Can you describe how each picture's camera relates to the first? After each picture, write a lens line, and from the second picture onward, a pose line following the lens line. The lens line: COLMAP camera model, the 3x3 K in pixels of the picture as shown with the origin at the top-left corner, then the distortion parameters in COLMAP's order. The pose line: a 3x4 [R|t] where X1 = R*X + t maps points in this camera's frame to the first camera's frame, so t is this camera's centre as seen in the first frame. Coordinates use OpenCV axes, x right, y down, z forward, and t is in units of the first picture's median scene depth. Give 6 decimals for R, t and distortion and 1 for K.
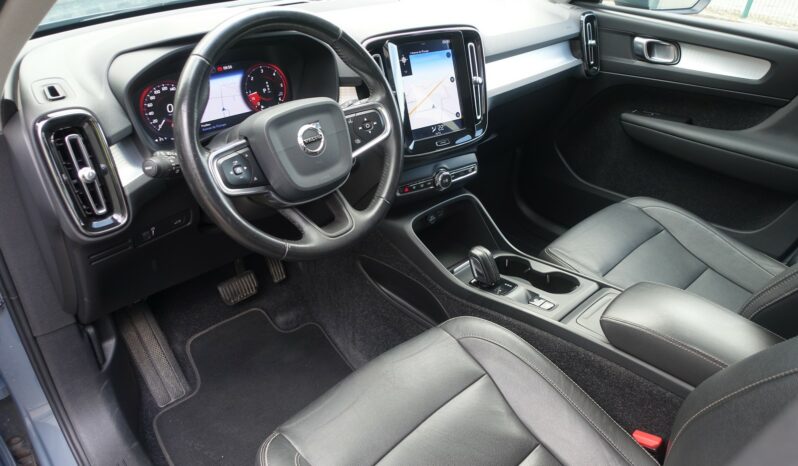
lens RADIAL K [[542.2, 0, 399.0], [0, 542.2, 233.0], [0, 0, 1]] dist [-0.005102, -0.000366]
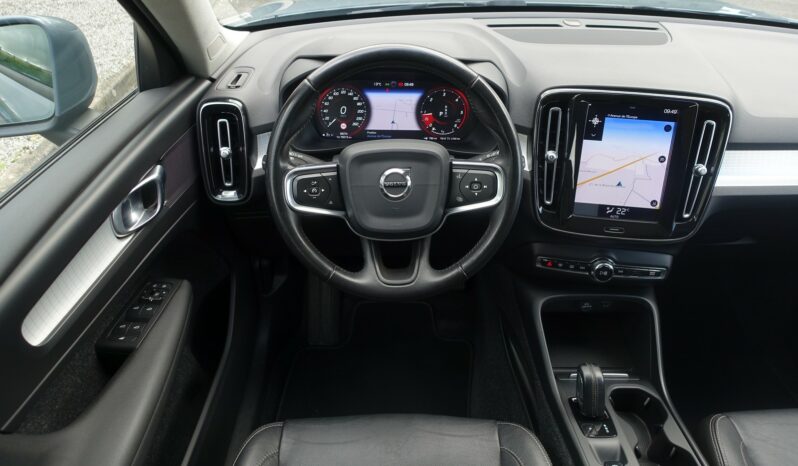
lens RADIAL K [[542.2, 0, 399.0], [0, 542.2, 233.0], [0, 0, 1]] dist [-0.005102, -0.000366]
pose [[0.734225, 0.383699, -0.560079, 0.299293], [-0.355603, 0.920105, 0.164175, -0.180139], [0.578325, 0.078624, 0.812009, 0.158245]]
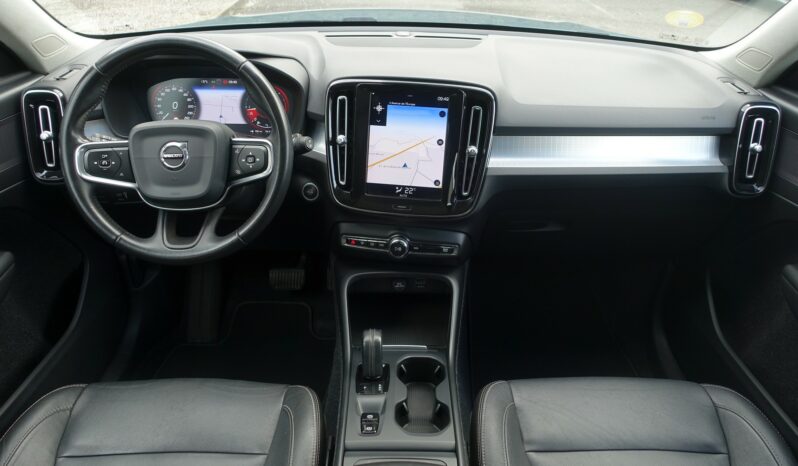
lens RADIAL K [[542.2, 0, 399.0], [0, 542.2, 233.0], [0, 0, 1]] dist [-0.005102, -0.000366]
pose [[0.730501, 0.336569, -0.594213, 0.614740], [-0.357297, 0.929887, 0.087452, -0.202598], [0.581985, 0.148427, 0.799539, 0.297133]]
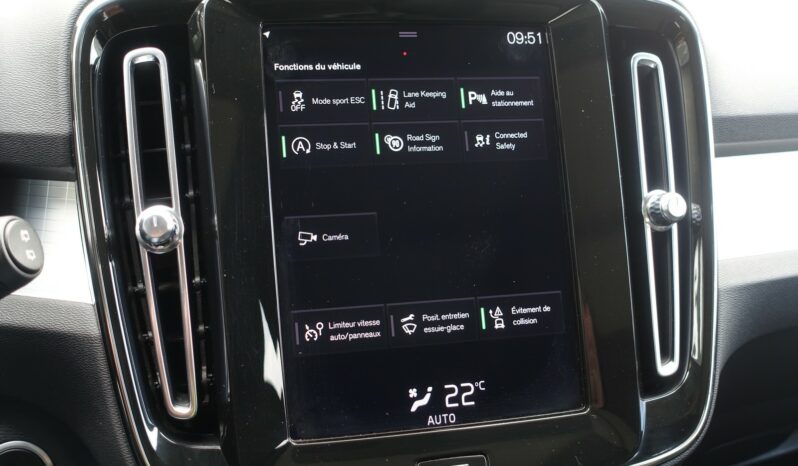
lens RADIAL K [[937.9, 0, 399.0], [0, 937.9, 233.0], [0, 0, 1]] dist [-0.035406, -0.020411]
pose [[0.933082, 0.066335, -0.353493, 0.184027], [-0.170990, 0.946485, -0.273731, -0.149365], [0.316418, 0.315857, 0.894491, 0.636624]]
